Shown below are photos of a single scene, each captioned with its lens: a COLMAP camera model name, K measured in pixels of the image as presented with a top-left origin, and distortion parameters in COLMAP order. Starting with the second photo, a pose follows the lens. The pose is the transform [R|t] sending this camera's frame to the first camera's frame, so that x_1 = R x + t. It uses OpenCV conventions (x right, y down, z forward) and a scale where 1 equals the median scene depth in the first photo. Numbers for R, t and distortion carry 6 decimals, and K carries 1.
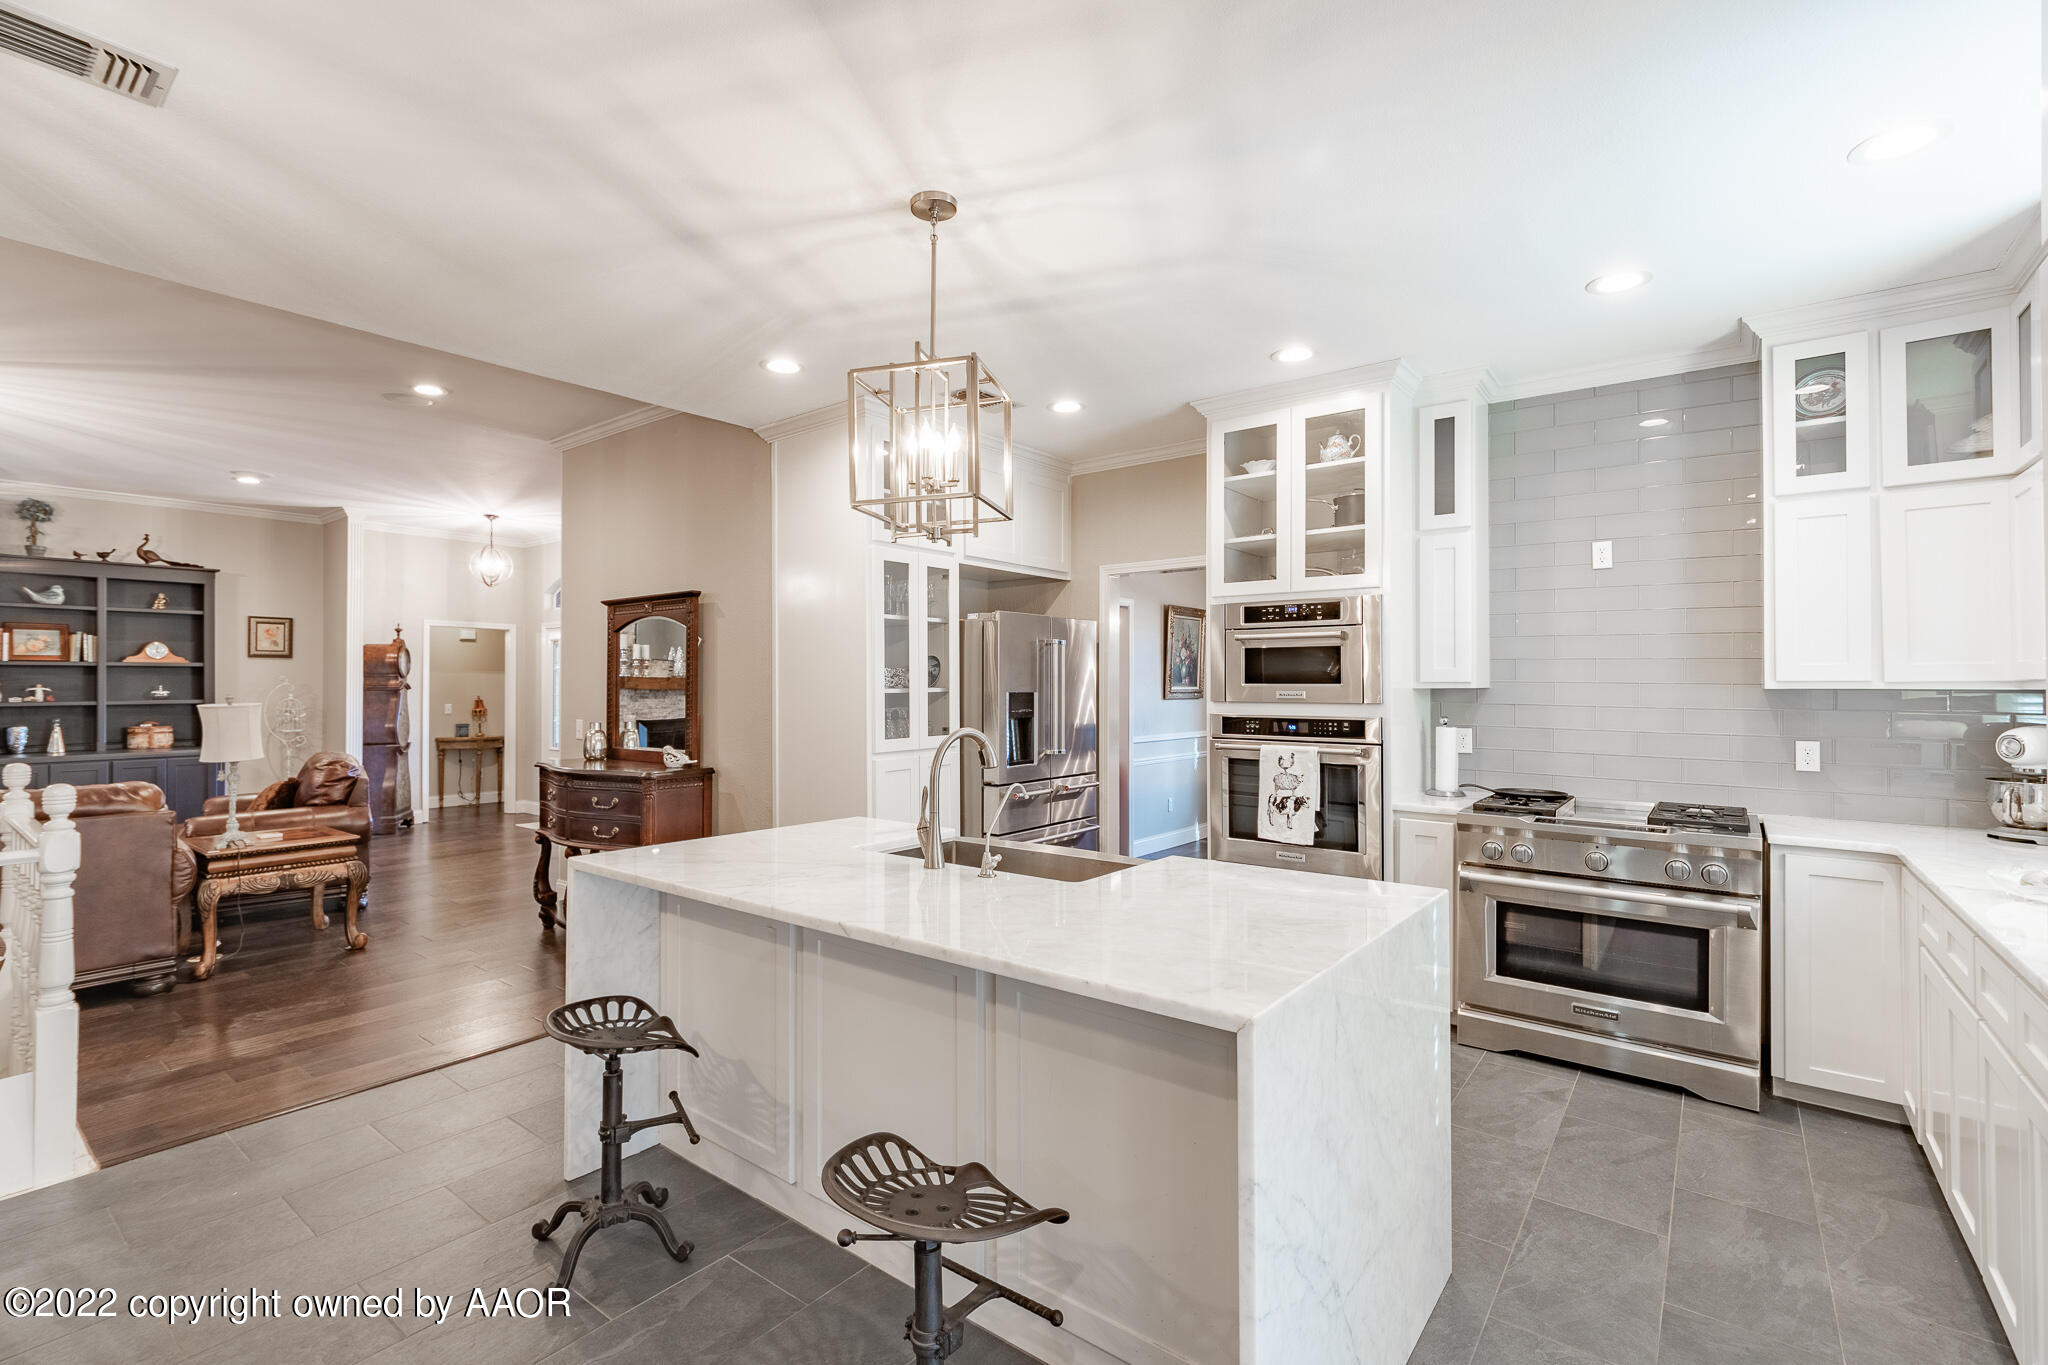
lens RADIAL K [[912.0, 0, 991.9], [0, 912.0, 685.9], [0, 0, 1]] dist [0.014038, -0.000056]
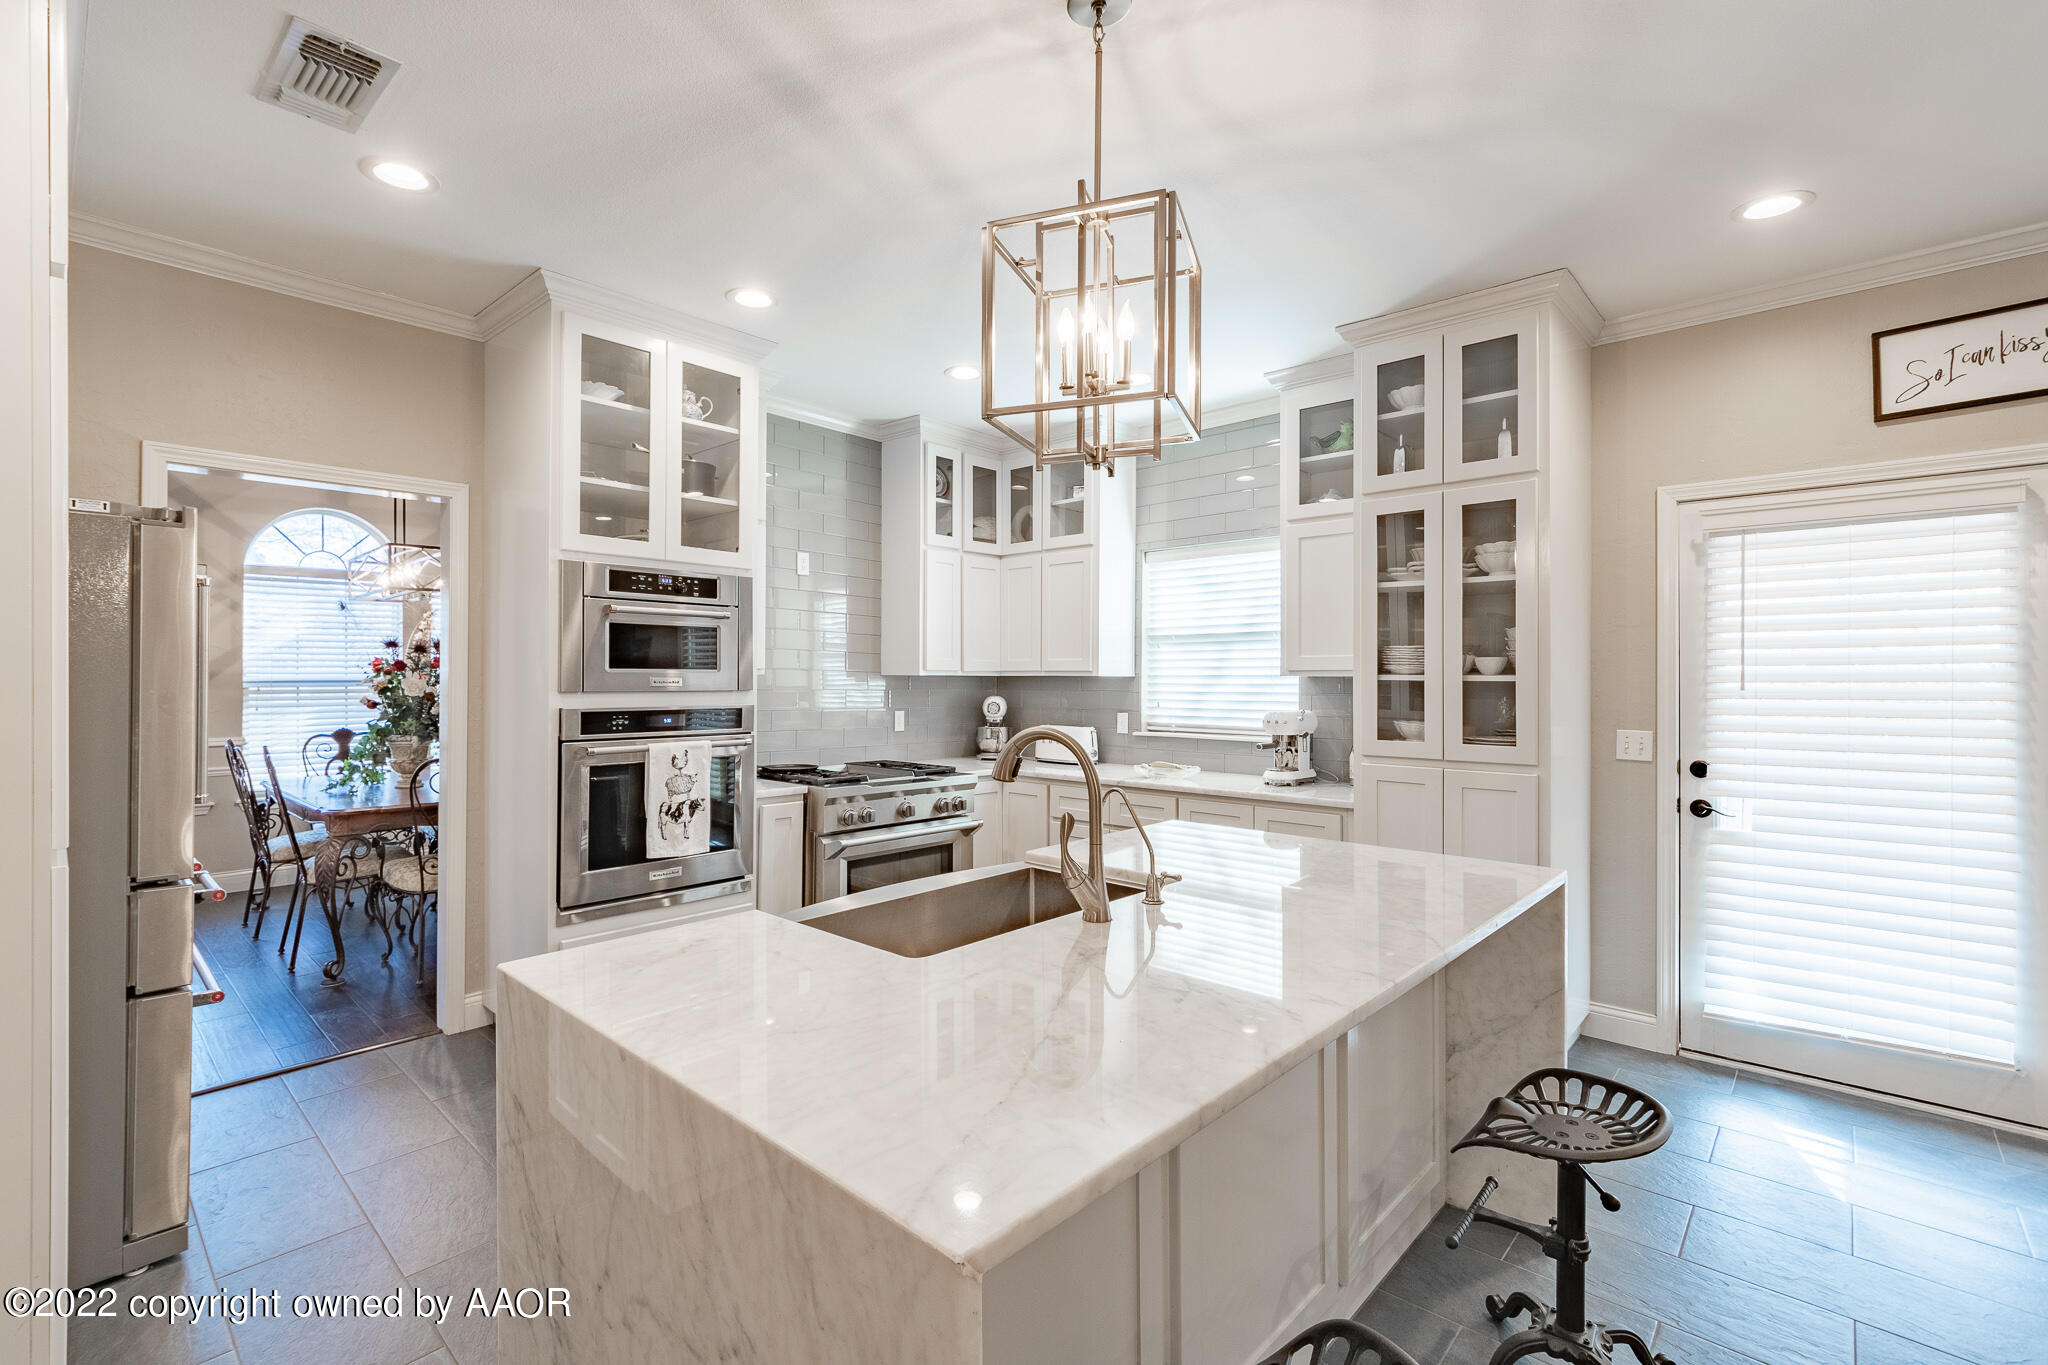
lens RADIAL K [[912.0, 0, 982.7], [0, 912.0, 678.1], [0, 0, 1]] dist [0.014038, -0.000056]
pose [[0.086022, -0.004018, 0.996285, -0.493976], [-0.001198, 0.999991, 0.004136, 0.002447], [-0.996293, -0.001550, 0.086016, 0.643139]]
